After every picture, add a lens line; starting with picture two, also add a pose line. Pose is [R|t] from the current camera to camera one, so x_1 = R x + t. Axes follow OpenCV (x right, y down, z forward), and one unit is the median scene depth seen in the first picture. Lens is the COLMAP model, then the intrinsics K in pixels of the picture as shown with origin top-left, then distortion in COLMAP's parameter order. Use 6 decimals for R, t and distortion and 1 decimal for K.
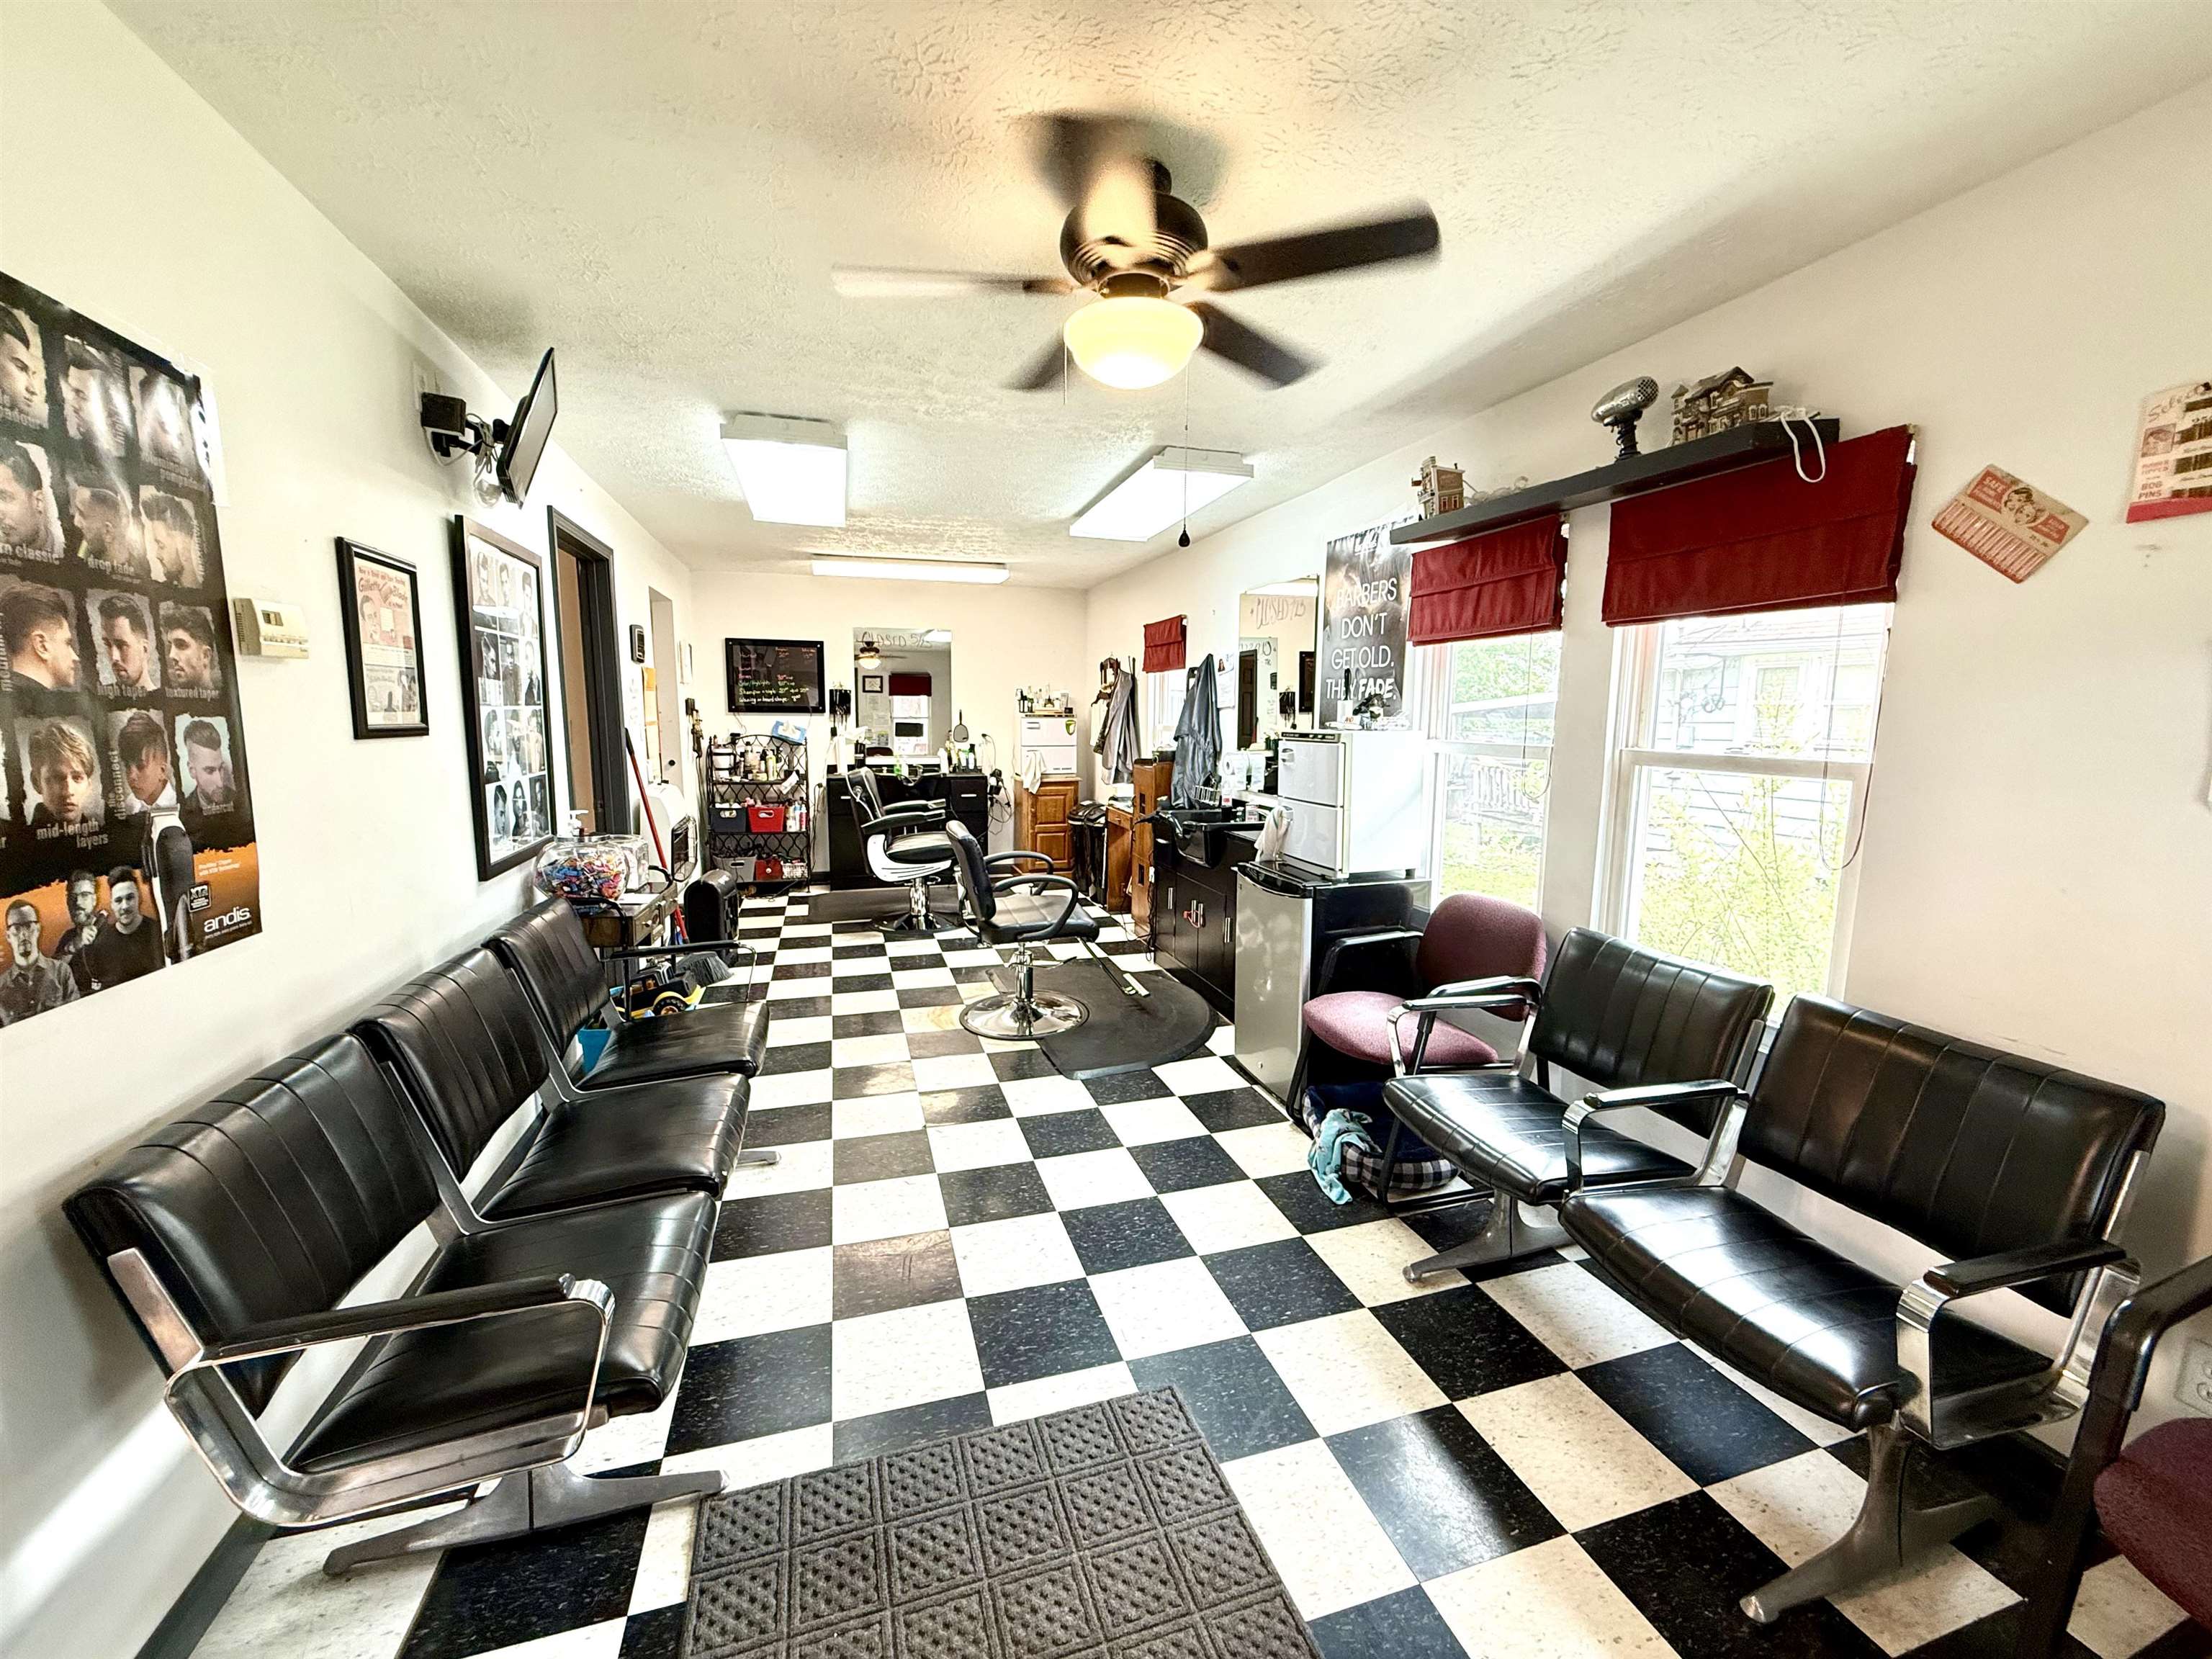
lens RADIAL K [[879.9, 0, 1105.2], [0, 879.9, 829.8], [0, 0, 1]] dist [0.000124, 0.000355]
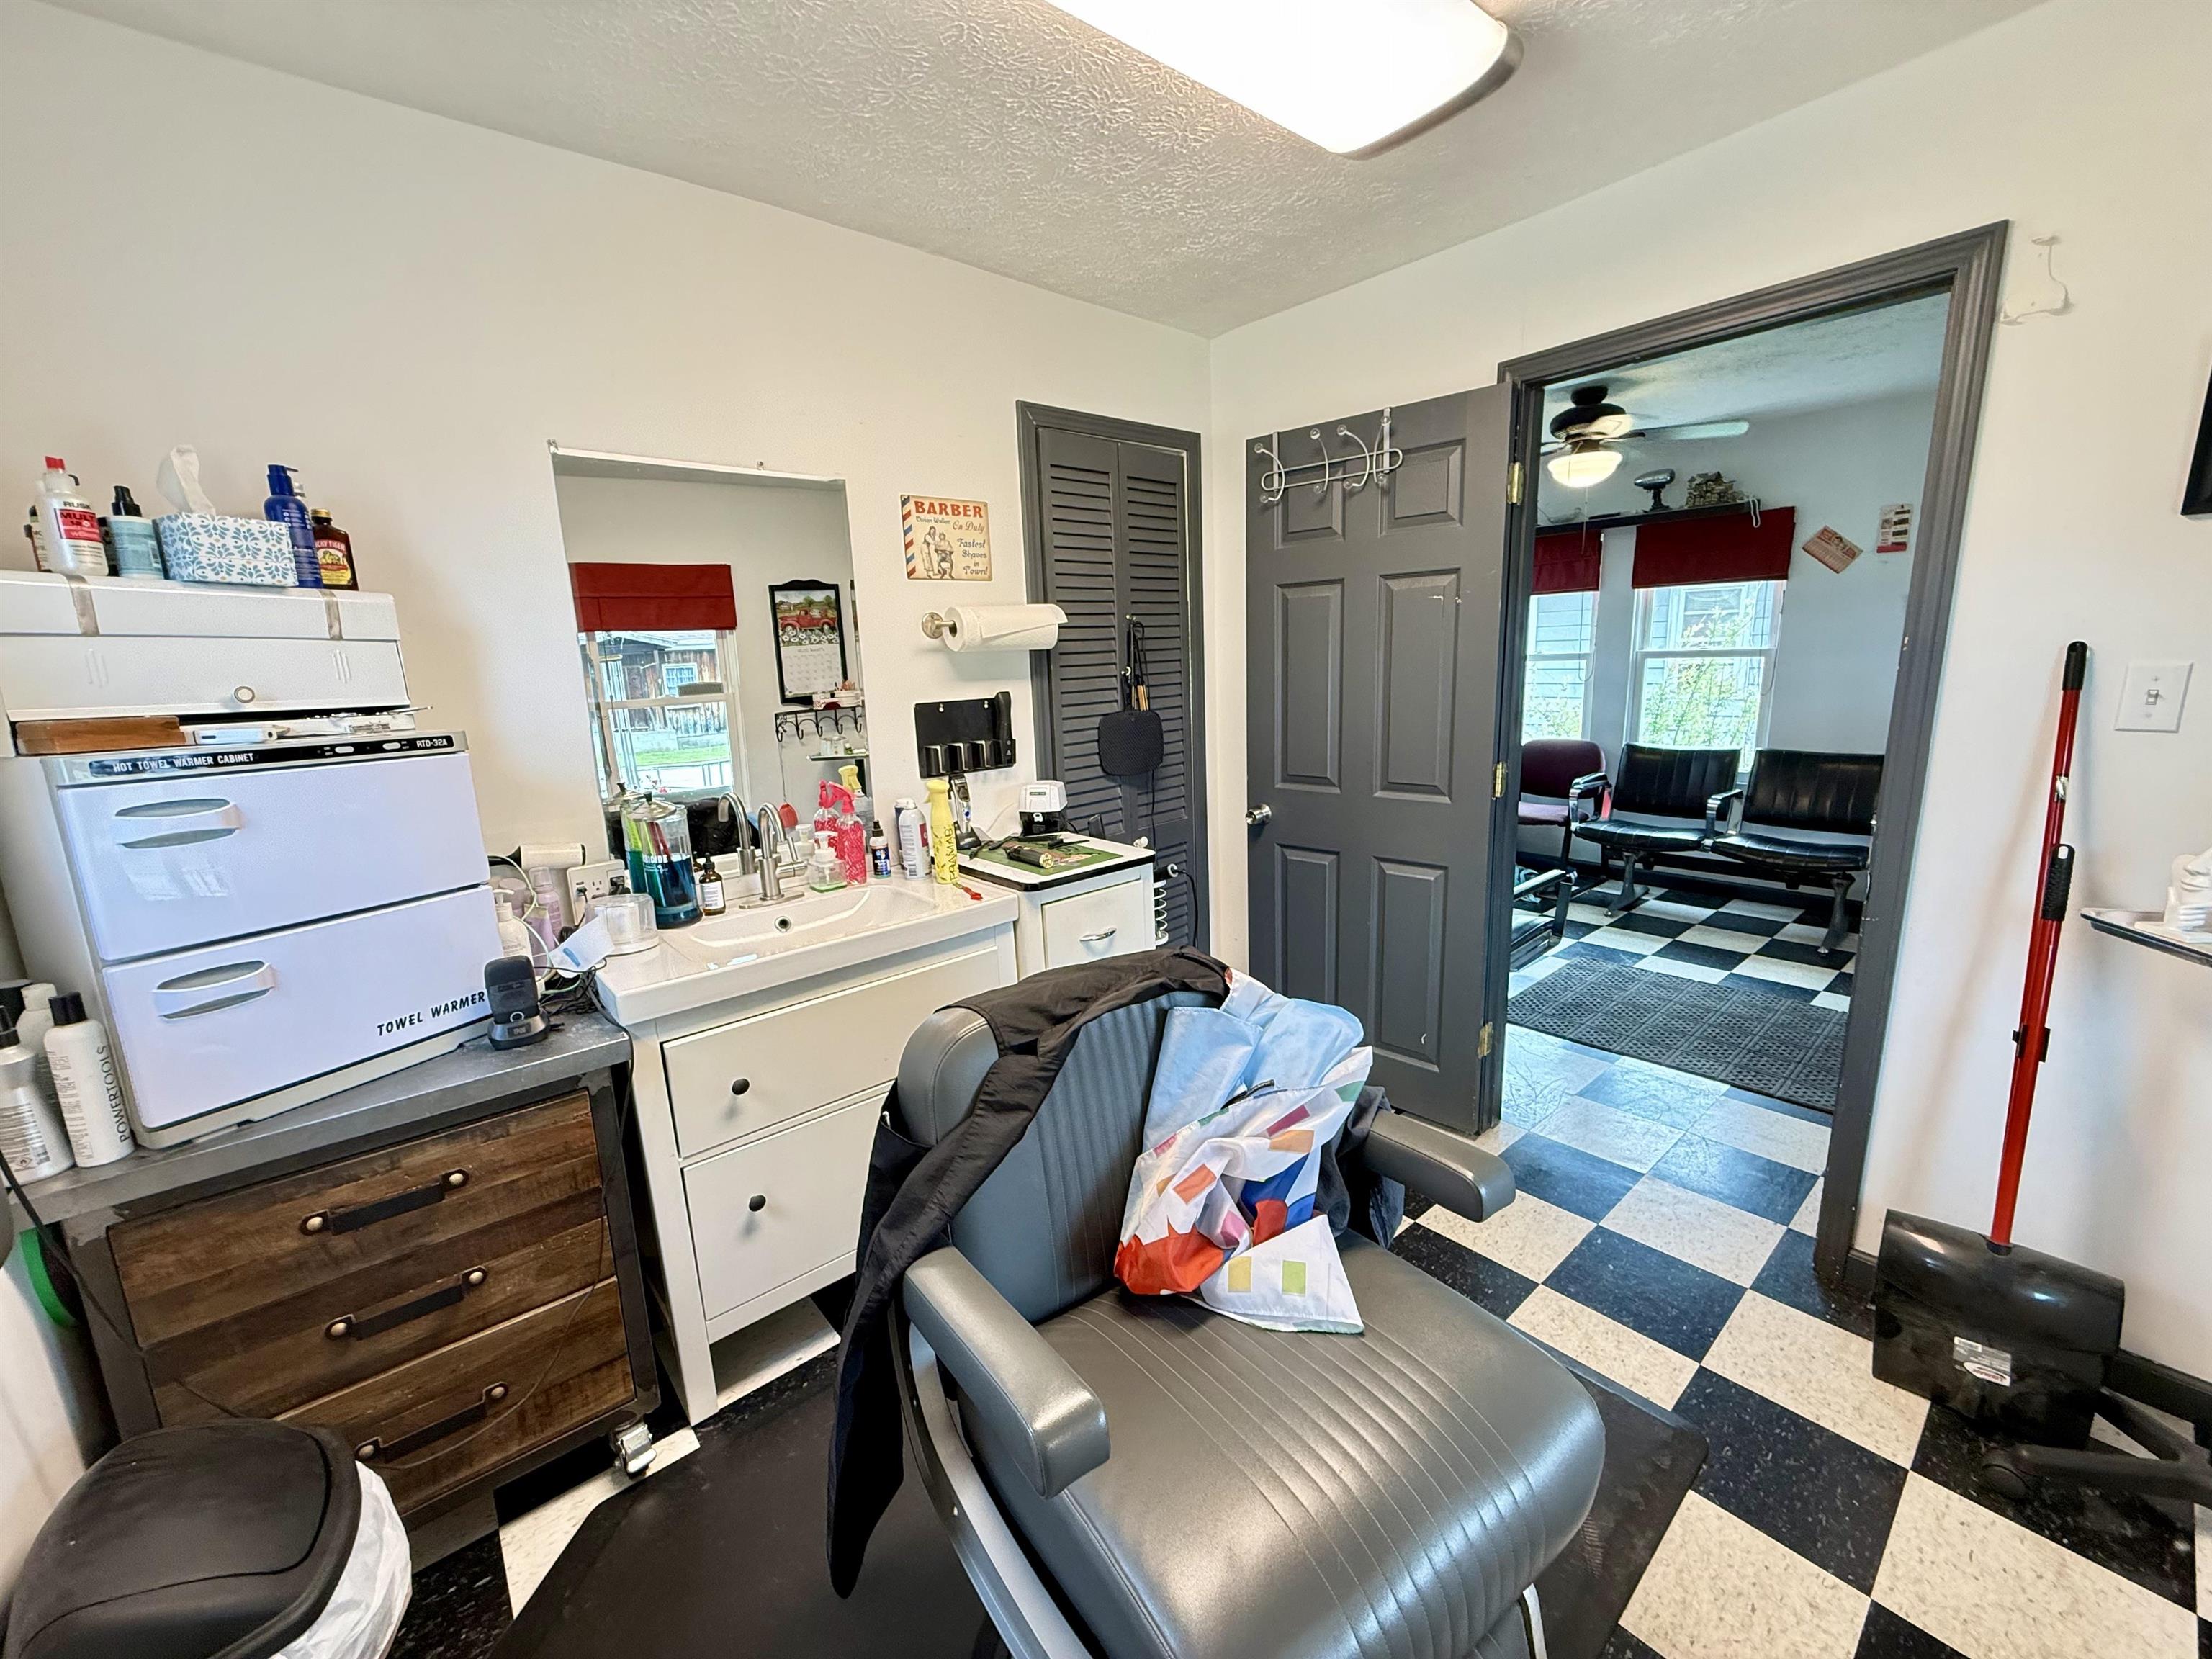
lens RADIAL K [[879.9, 0, 1107.9], [0, 879.9, 830.6], [0, 0, 1]] dist [0.000124, 0.000355]
pose [[0.919066, -0.121945, 0.374763, -1.657021], [0.099327, 0.991901, 0.079167, 0.043501], [-0.381381, -0.035536, 0.923735, -0.499458]]
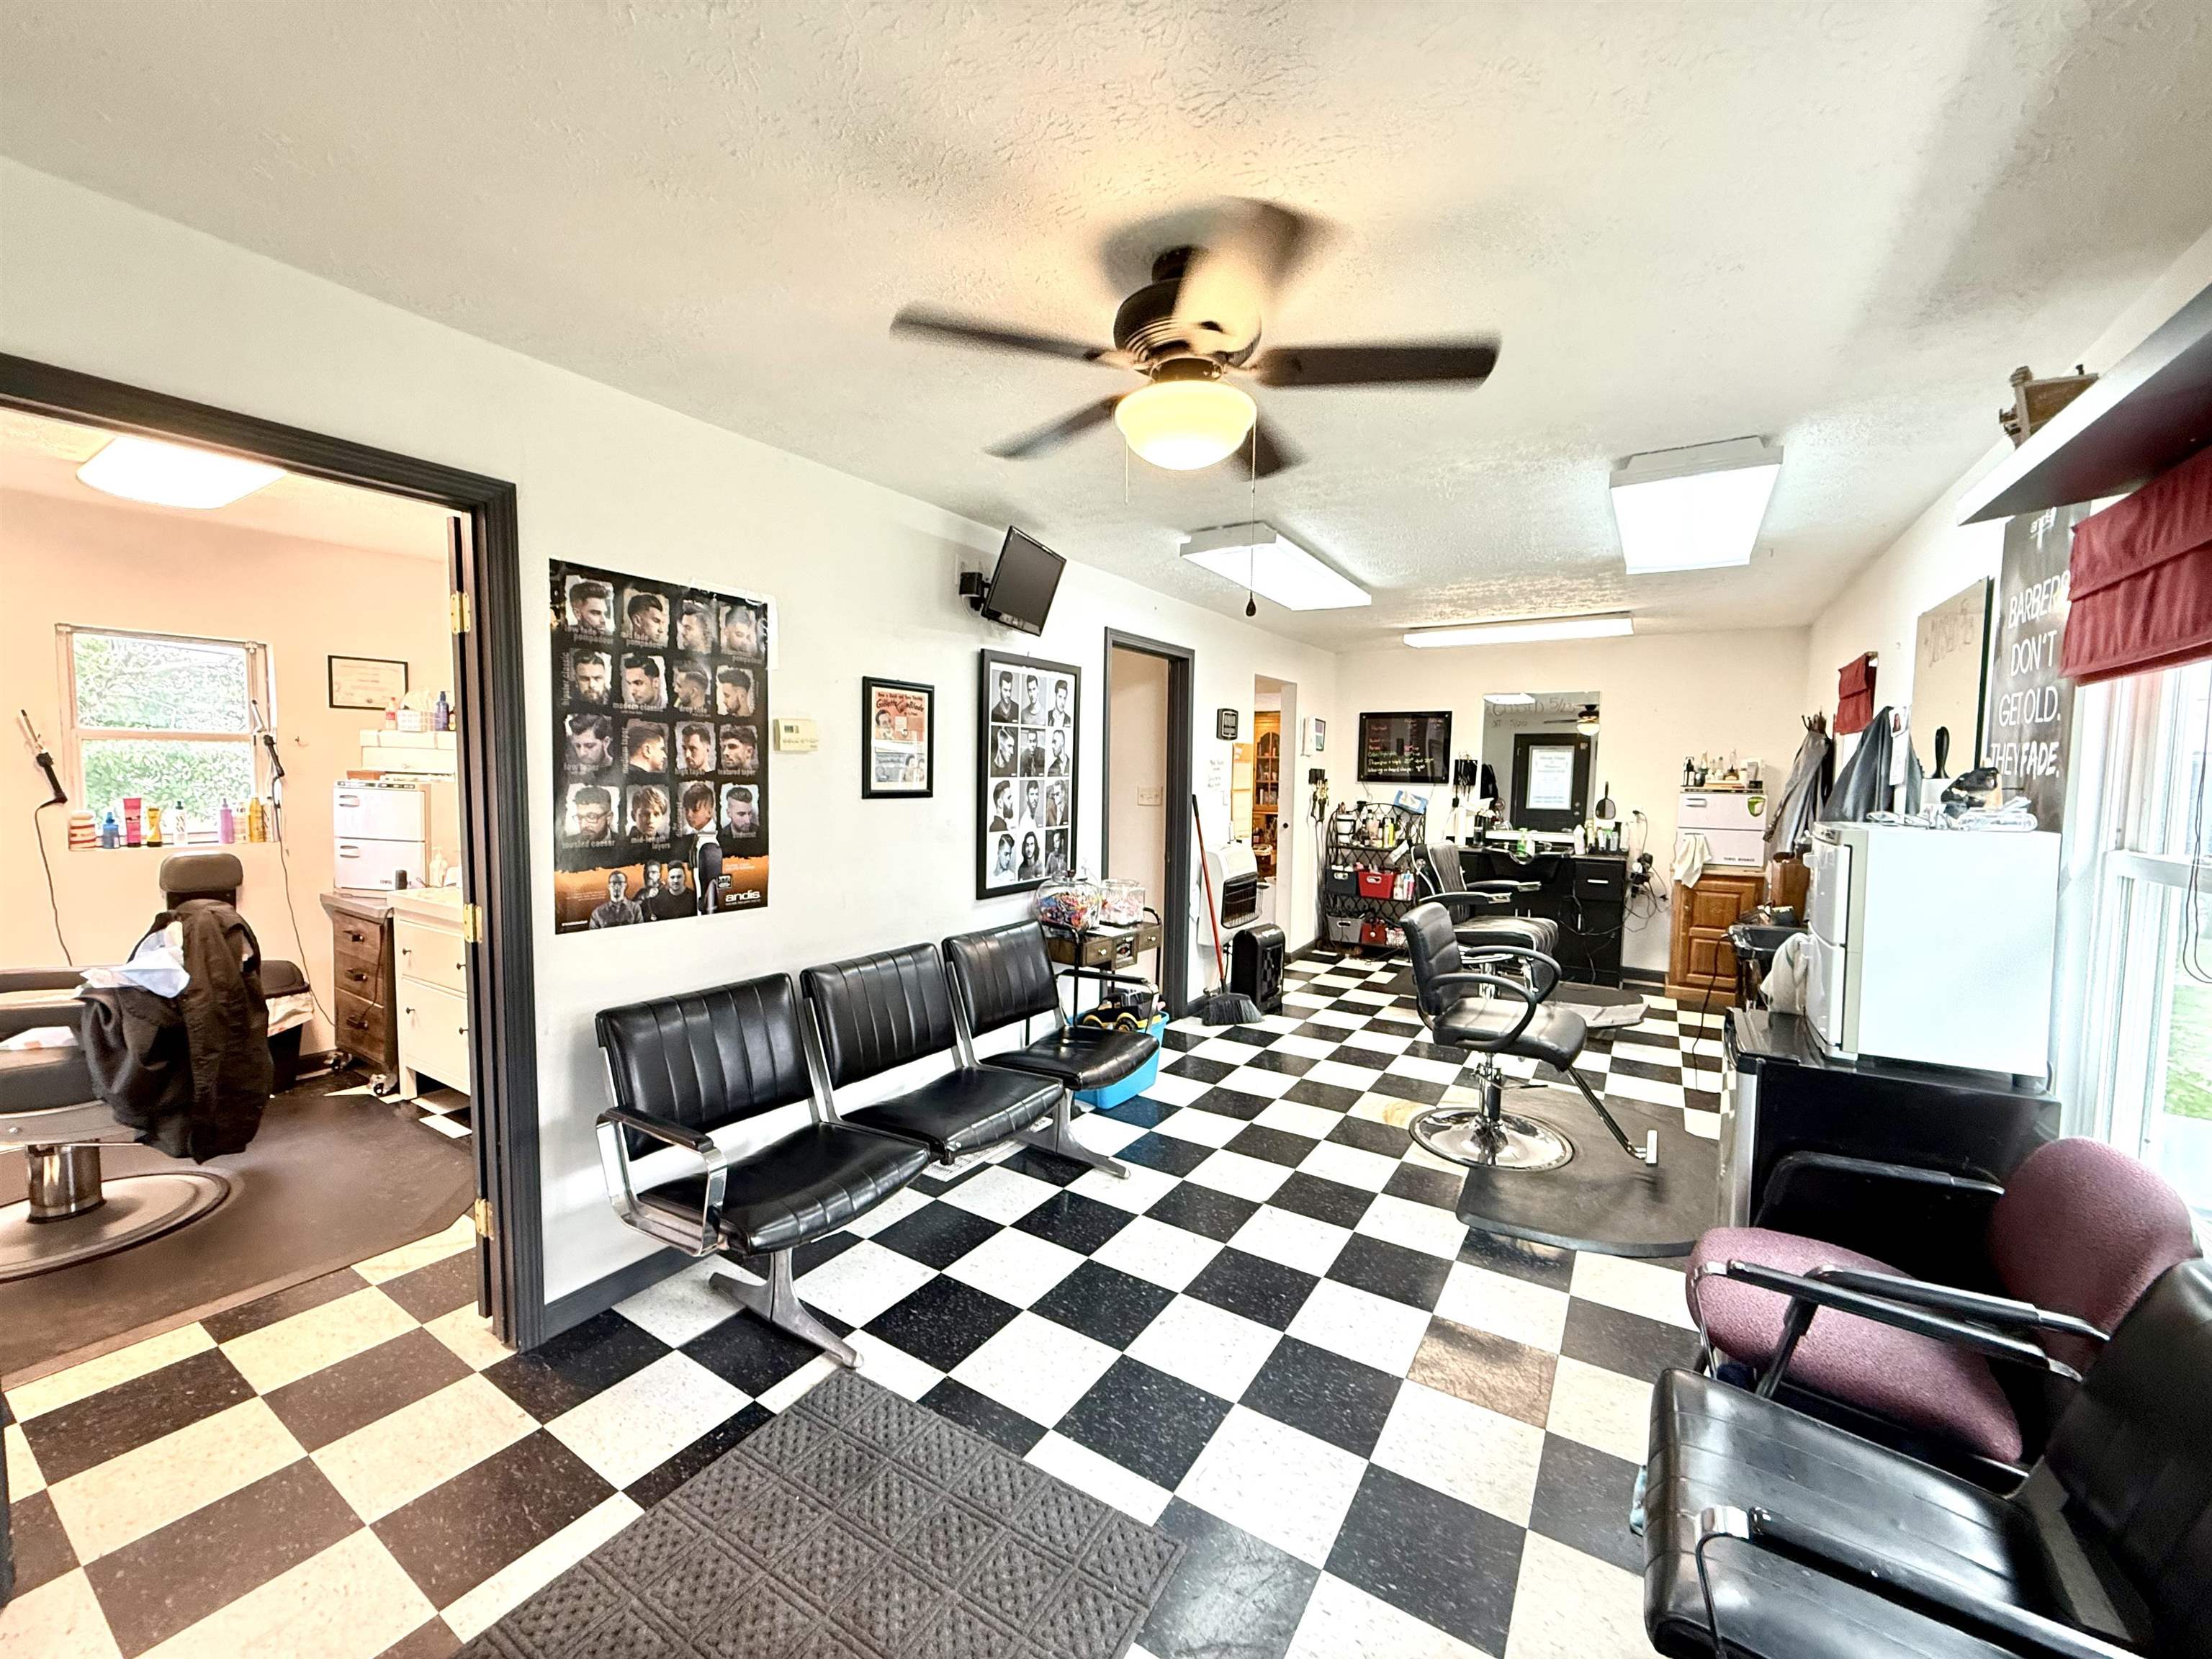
lens RADIAL K [[879.9, 0, 1103.4], [0, 879.9, 828.3], [0, 0, 1]] dist [0.000124, 0.000355]
pose [[0.648397, 0.052759, -0.759472, 0.626668], [-0.110758, 0.993519, -0.025541, -0.054004], [0.753202, 0.100679, 0.650039, 0.274399]]
